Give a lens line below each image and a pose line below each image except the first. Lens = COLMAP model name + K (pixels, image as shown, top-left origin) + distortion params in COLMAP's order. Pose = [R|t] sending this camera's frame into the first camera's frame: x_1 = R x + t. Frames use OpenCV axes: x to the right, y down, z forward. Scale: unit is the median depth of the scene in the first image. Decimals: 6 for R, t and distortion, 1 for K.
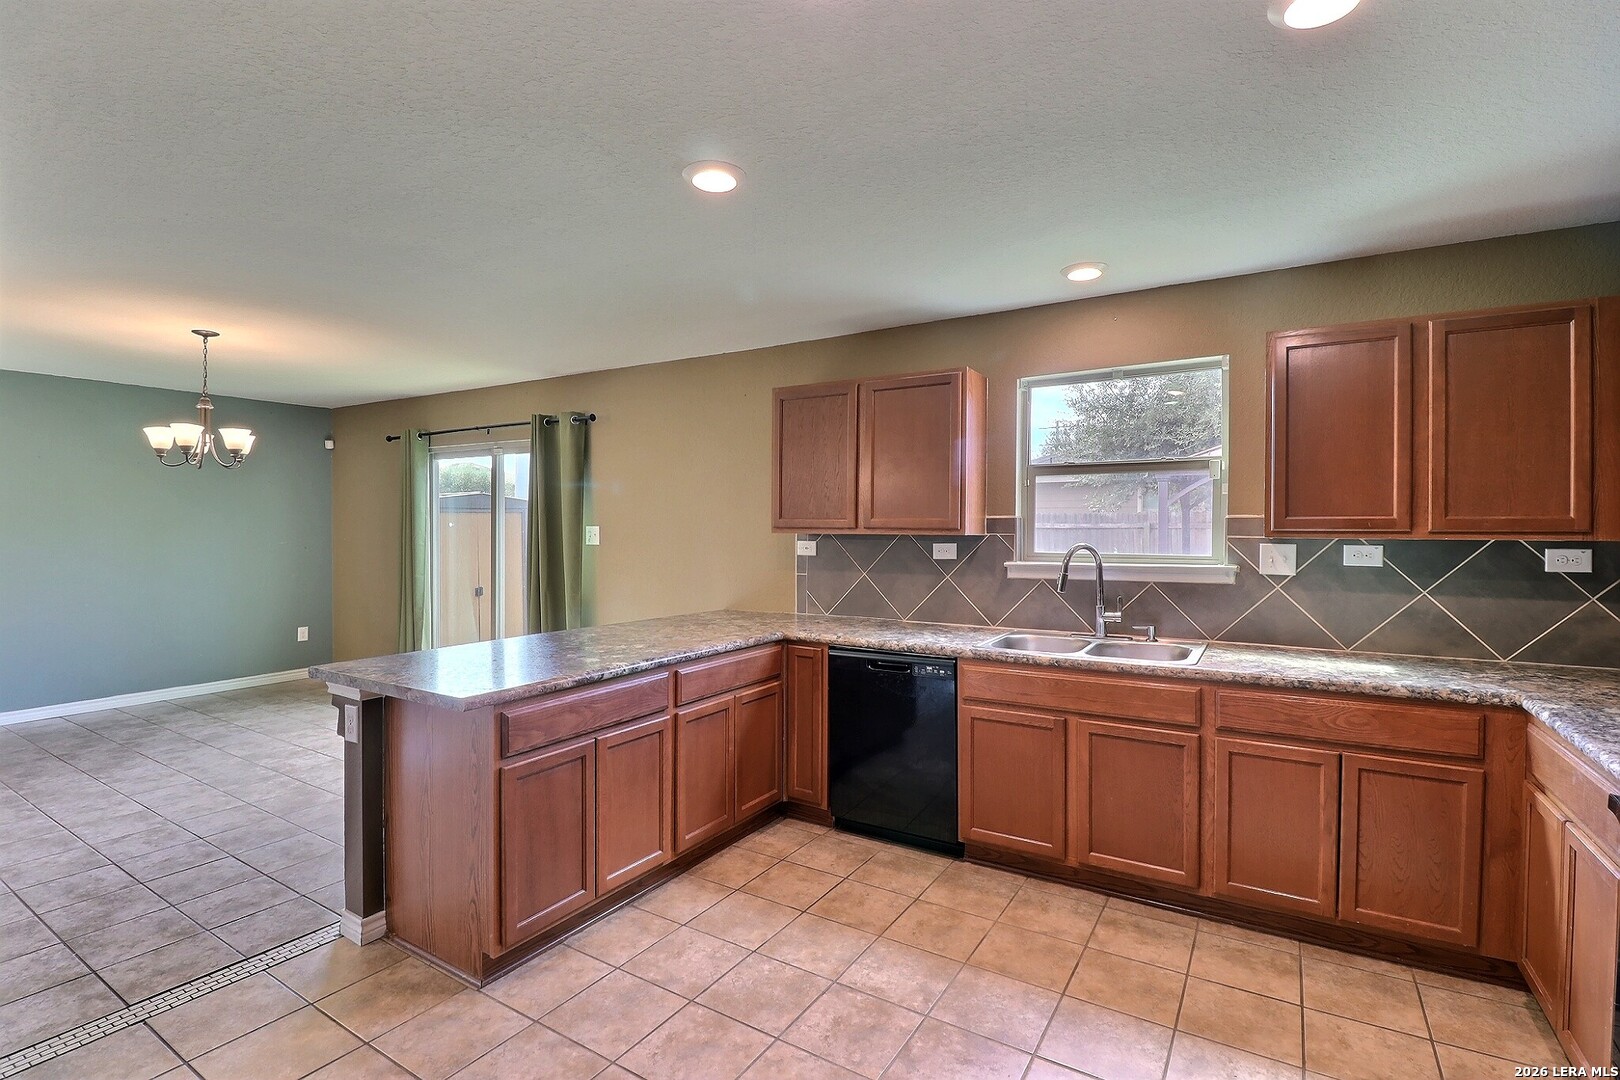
lens RADIAL K [[754.5, 0, 816.9], [0, 754.5, 535.8], [0, 0, 1]] dist [-0.010317, -0.005704]
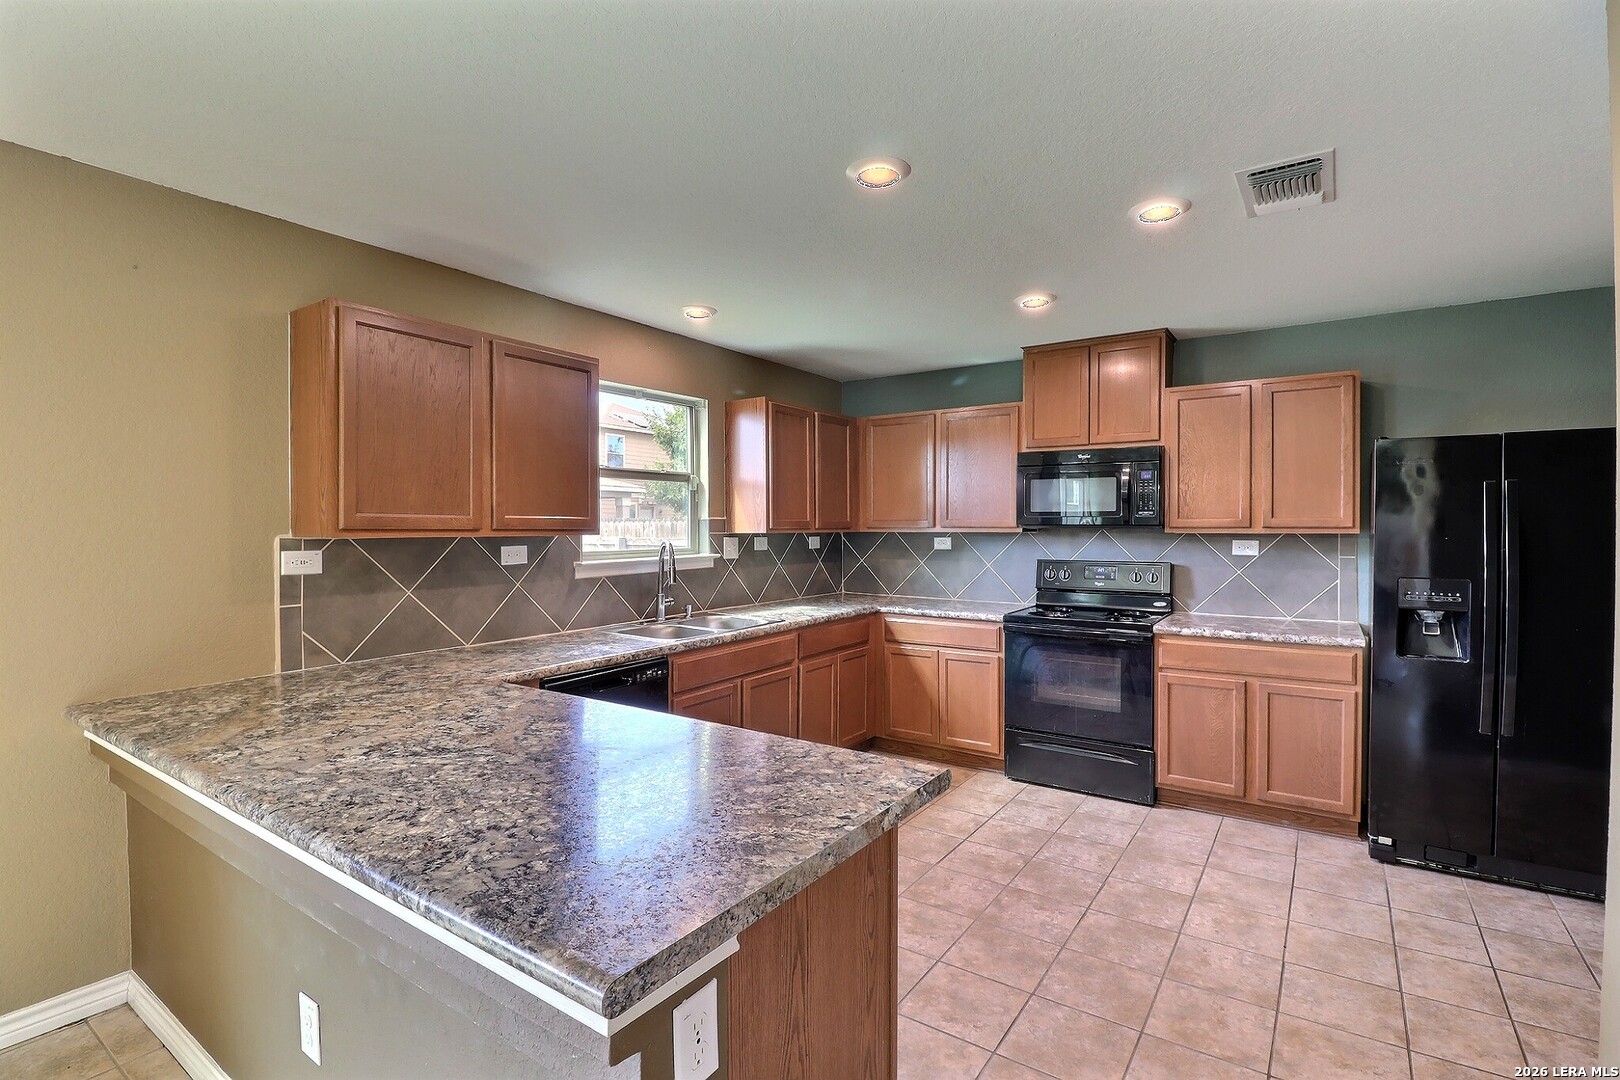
lens RADIAL K [[754.5, 0, 813.5], [0, 754.5, 538.1], [0, 0, 1]] dist [-0.010317, -0.005704]
pose [[0.047017, -0.017919, 0.998733, -0.659484], [0.016134, 0.999722, 0.017177, -0.008183], [-0.998764, 0.015305, 0.047293, 0.605337]]
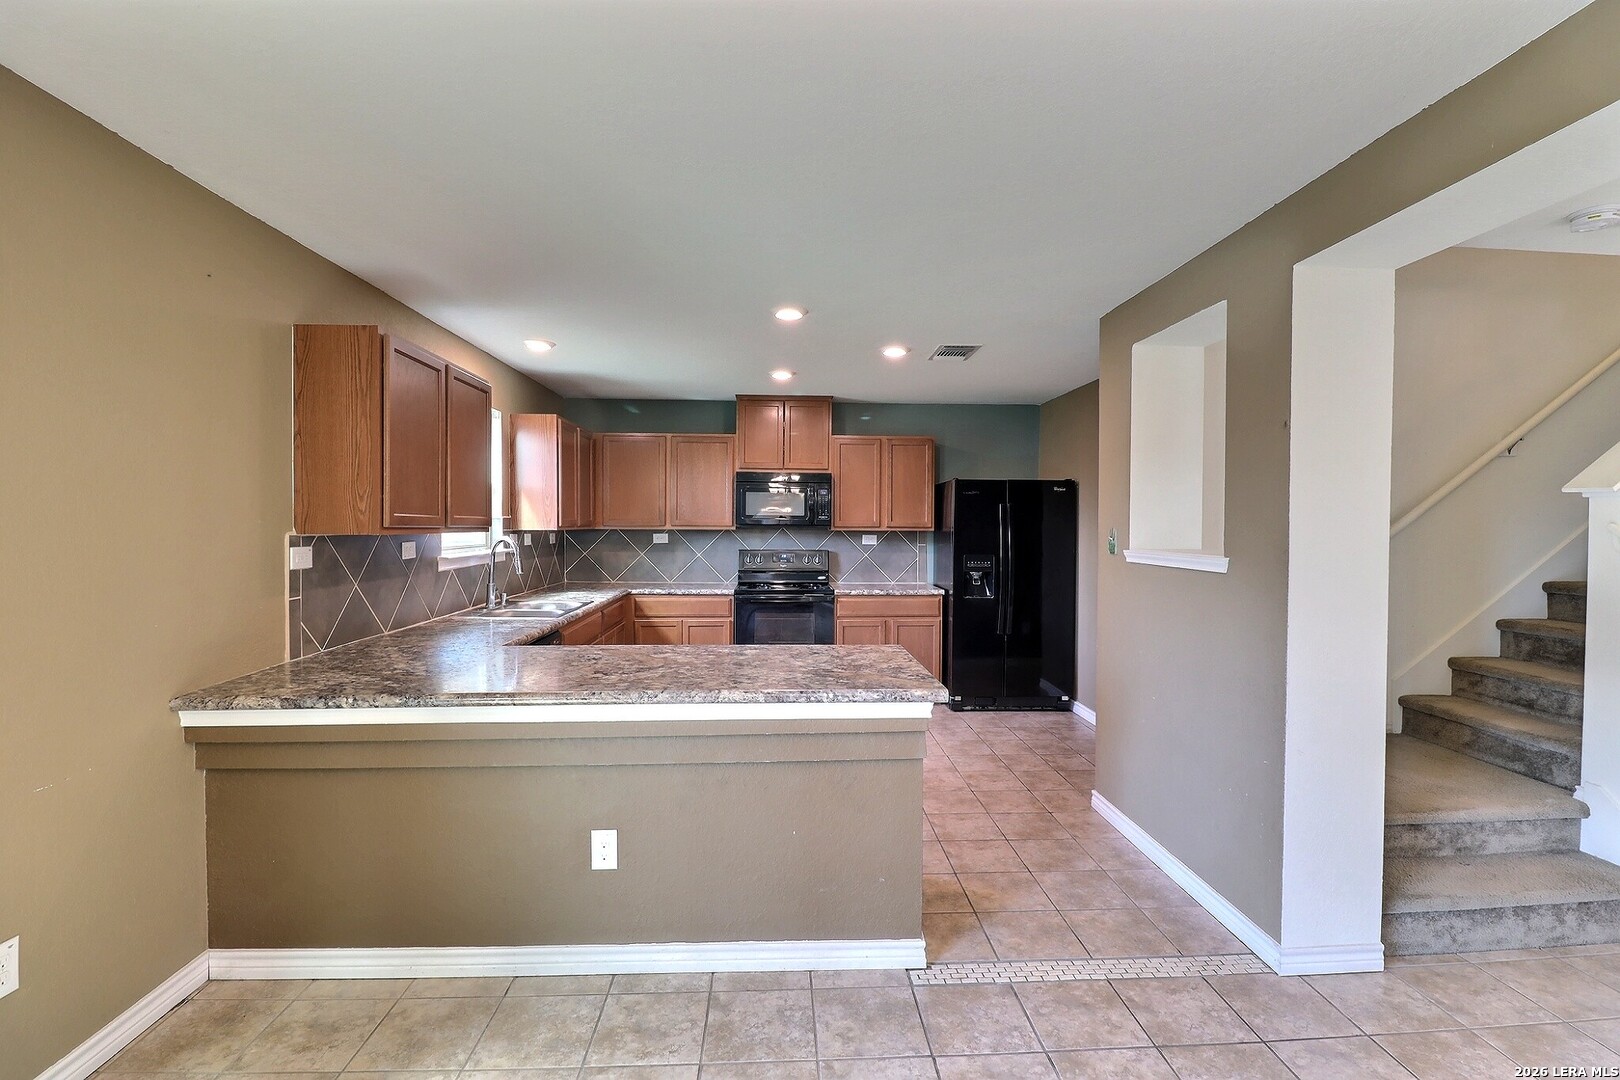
lens RADIAL K [[754.5, 0, 812.8], [0, 754.5, 535.7], [0, 0, 1]] dist [-0.010317, -0.005704]
pose [[-0.568983, -0.018464, 0.822142, -0.881939], [0.004903, 0.999654, 0.025844, -0.019542], [-0.822335, 0.018736, -0.568695, 1.097780]]
